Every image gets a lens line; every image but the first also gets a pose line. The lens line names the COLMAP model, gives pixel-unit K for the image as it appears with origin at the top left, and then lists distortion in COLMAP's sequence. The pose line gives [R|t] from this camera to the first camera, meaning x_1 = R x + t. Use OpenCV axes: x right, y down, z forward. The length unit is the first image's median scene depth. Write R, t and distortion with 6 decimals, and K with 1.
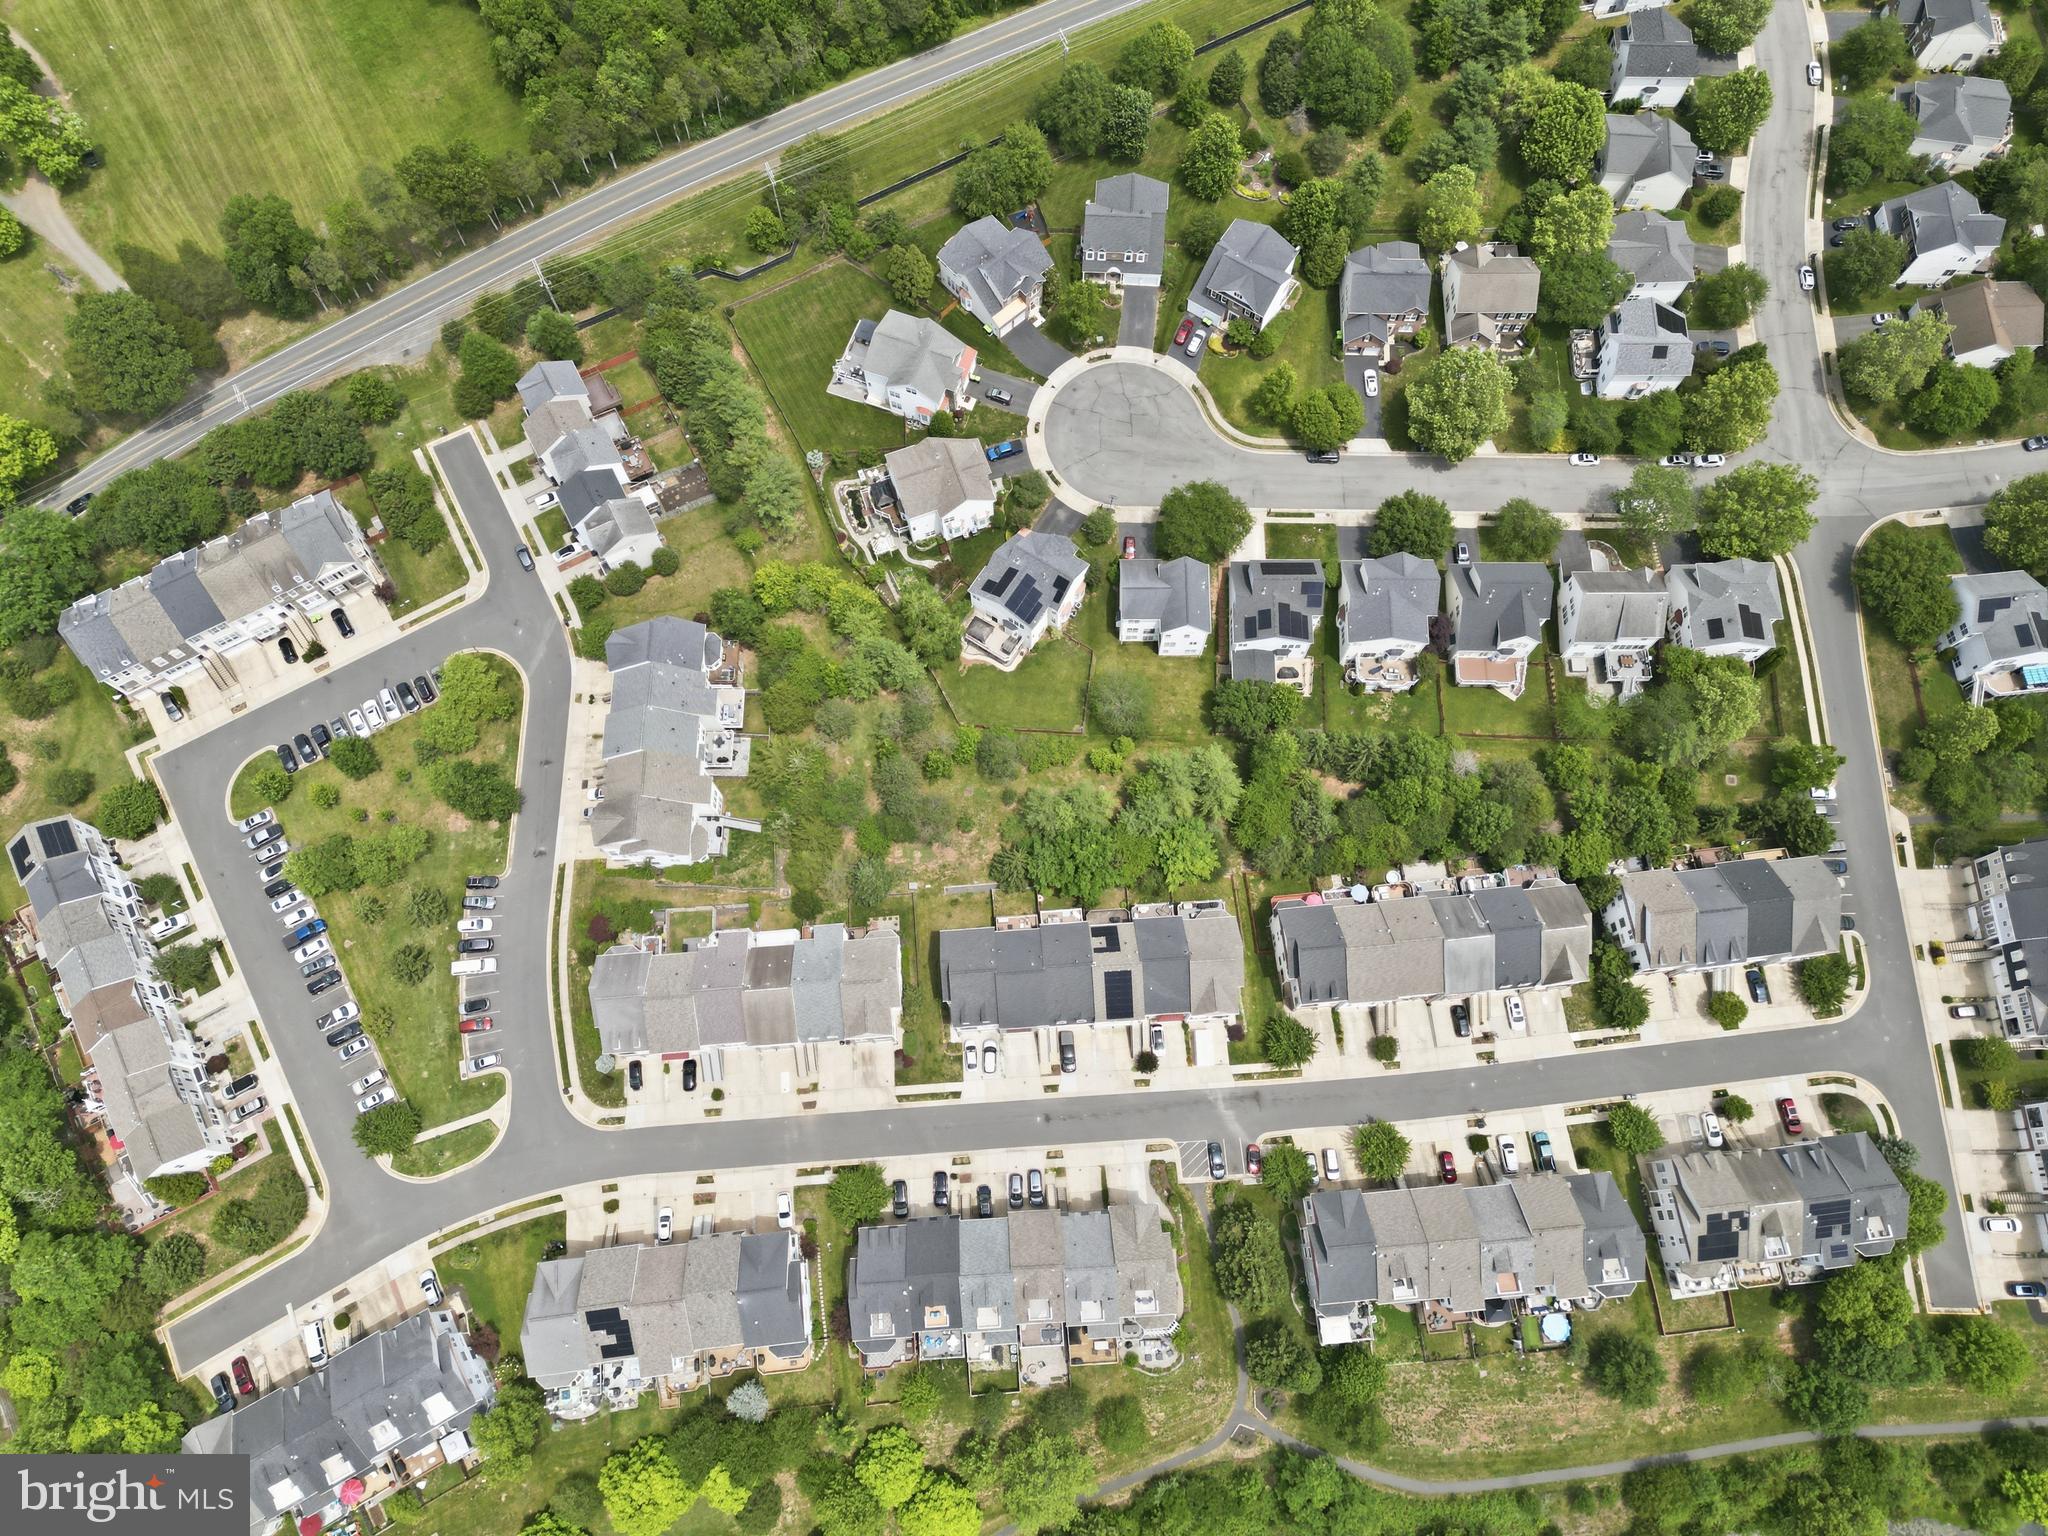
lens RADIAL K [[1421.1, 0, 1024.0], [0, 1421.1, 768.0], [0, 0, 1]] dist [0.078135, -0.074712]
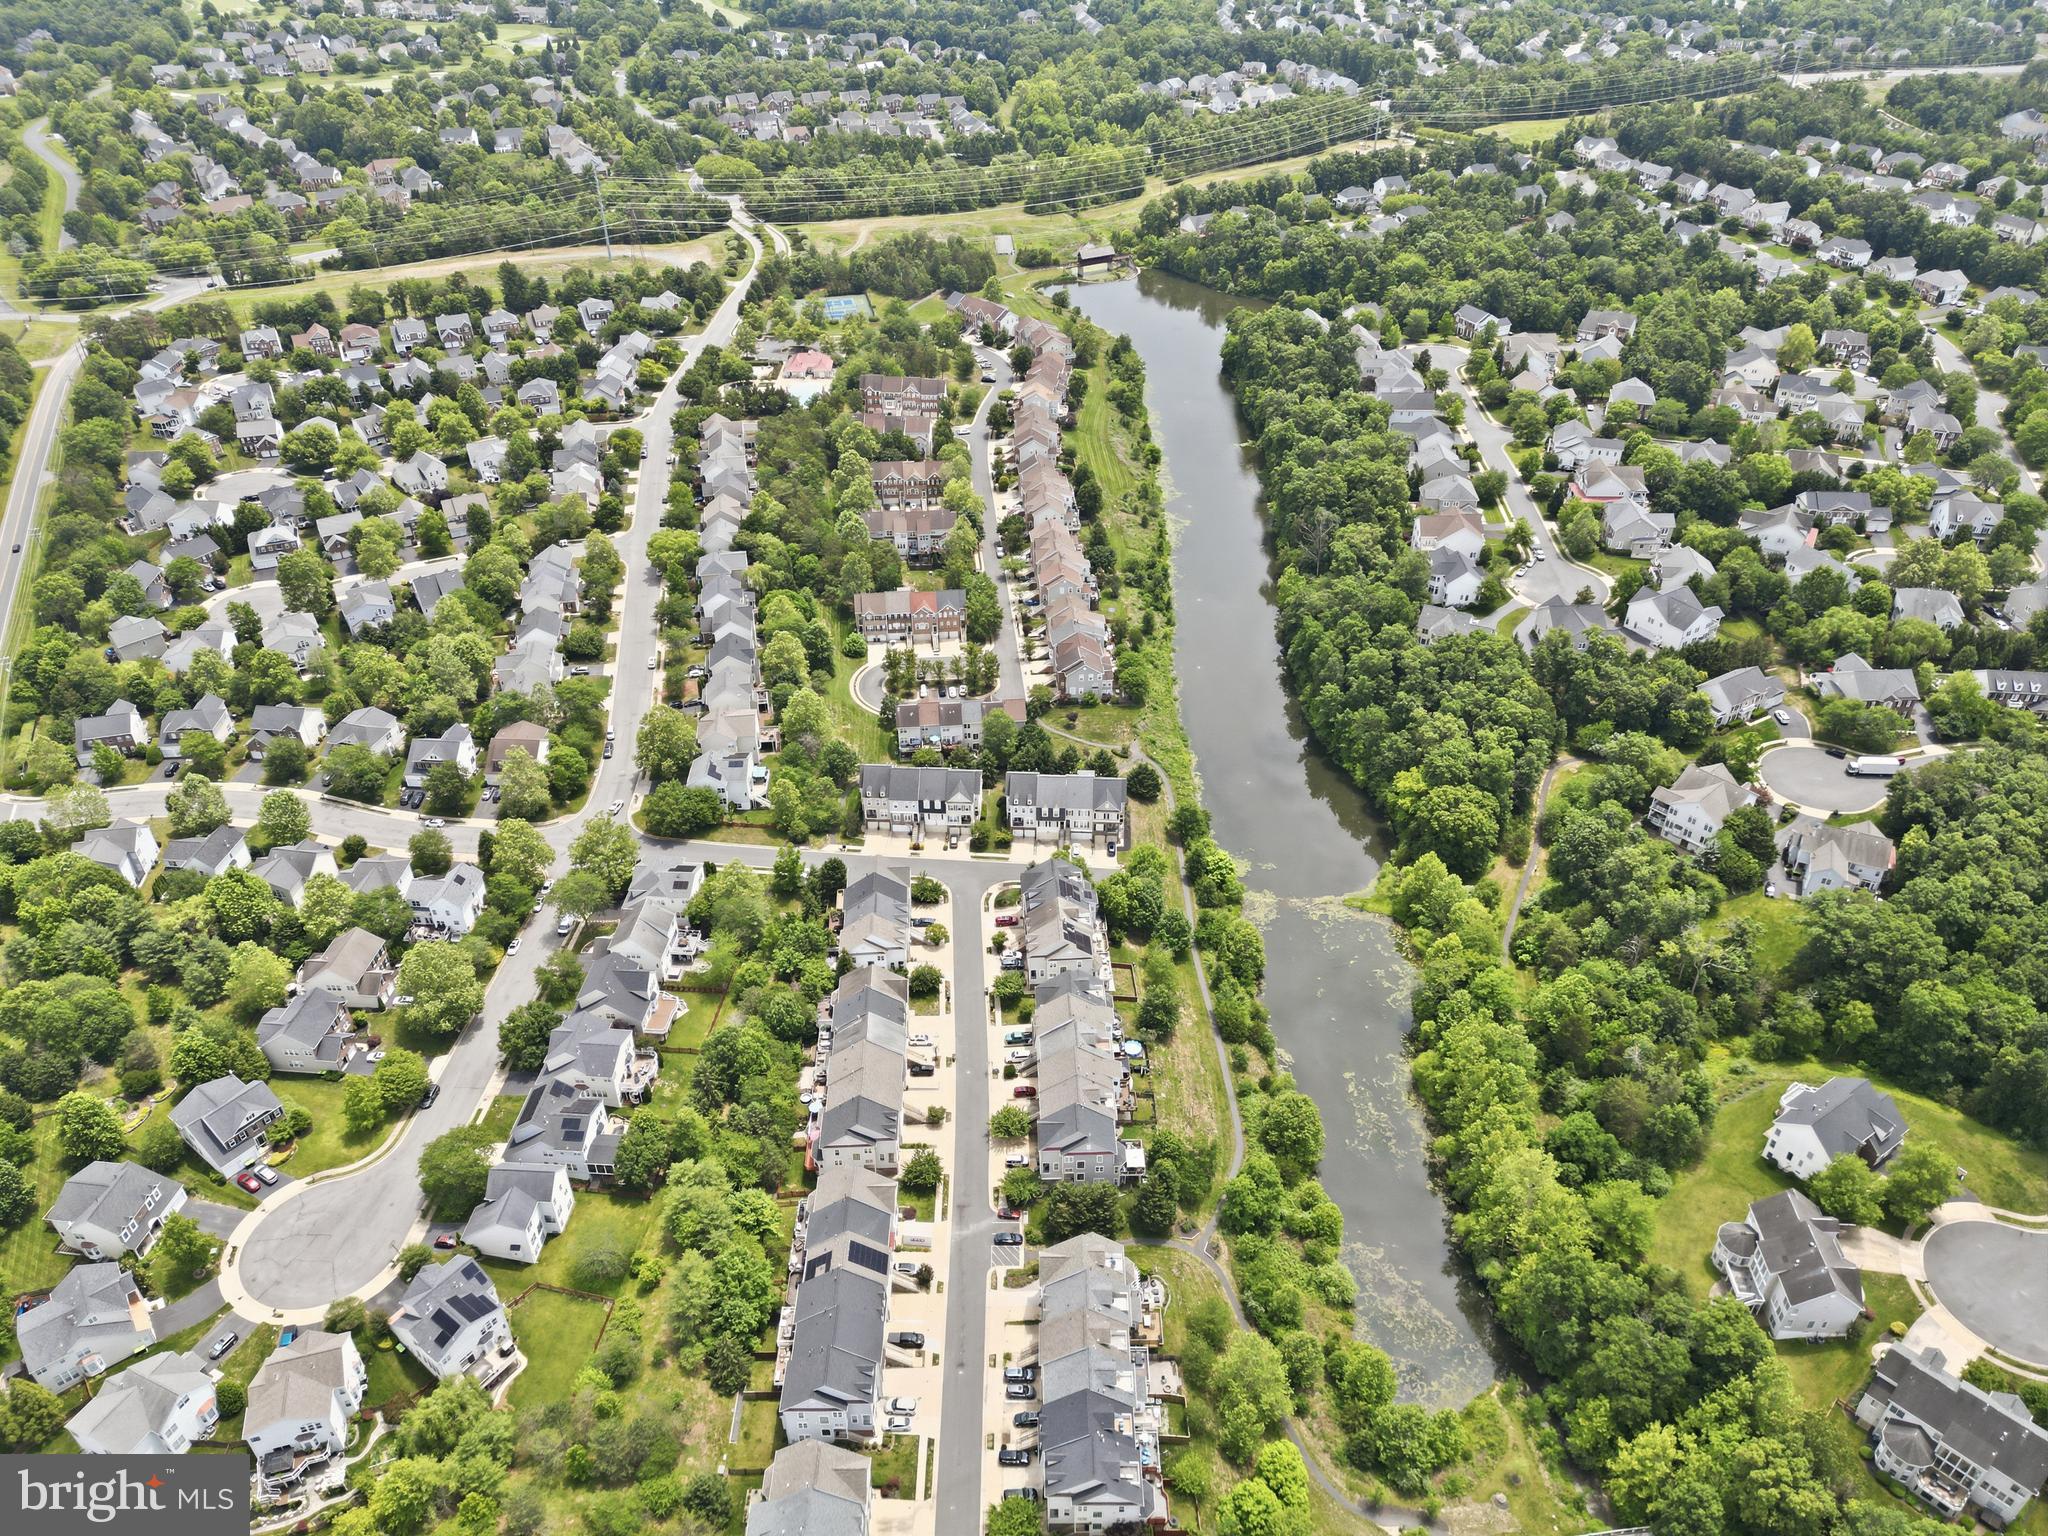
lens RADIAL K [[1421.1, 0, 1024.0], [0, 1421.1, 768.0], [0, 0, 1]] dist [0.078135, -0.074712]
pose [[0.068091, -0.578727, 0.812674, -0.590847], [0.950398, 0.285415, 0.123621, 0.019623], [-0.303492, 0.763946, 0.569455, -0.008458]]
